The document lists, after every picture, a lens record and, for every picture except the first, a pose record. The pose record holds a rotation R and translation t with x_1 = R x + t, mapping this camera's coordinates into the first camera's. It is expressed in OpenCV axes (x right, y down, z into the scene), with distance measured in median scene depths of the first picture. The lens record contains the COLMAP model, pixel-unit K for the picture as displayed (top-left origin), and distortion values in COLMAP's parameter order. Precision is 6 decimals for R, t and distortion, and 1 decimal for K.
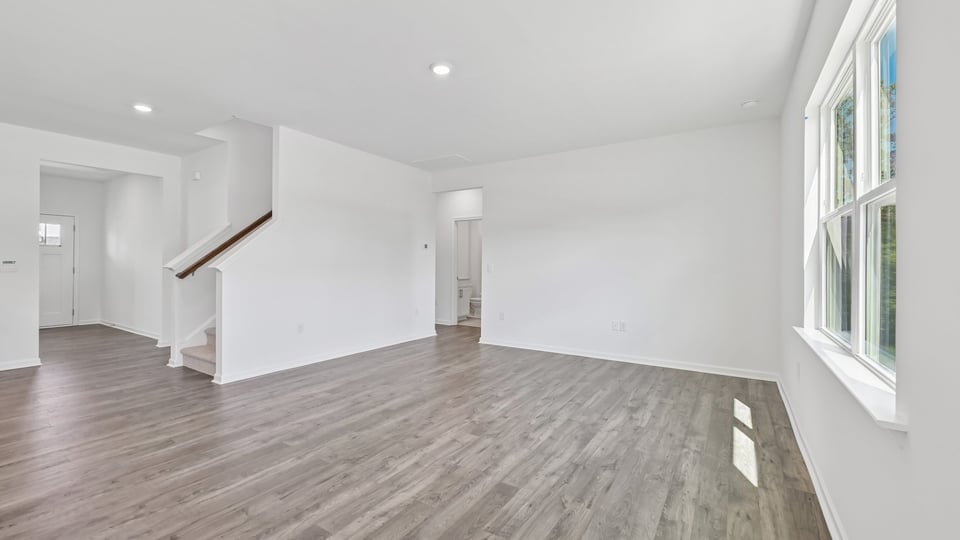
lens RADIAL K [[393.5, 0, 475.1], [0, 393.5, 265.3], [0, 0, 1]] dist [0.003701, -0.000332]
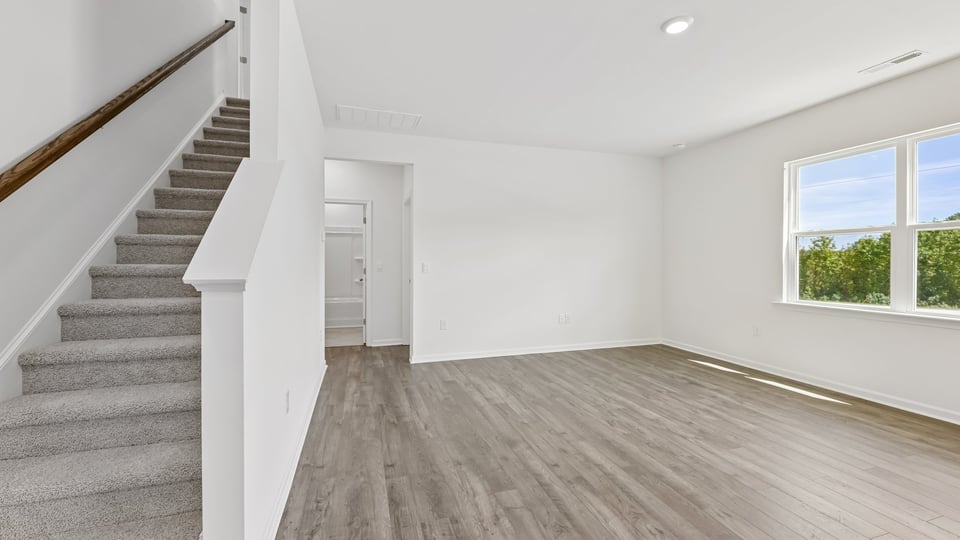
lens RADIAL K [[393.5, 0, 485.6], [0, 393.5, 265.8], [0, 0, 1]] dist [0.003701, -0.000332]
pose [[0.634620, -0.013428, 0.772708, -0.917990], [0.003822, 0.999891, 0.014237, -0.011154], [-0.772815, -0.006082, 0.634602, 0.735234]]
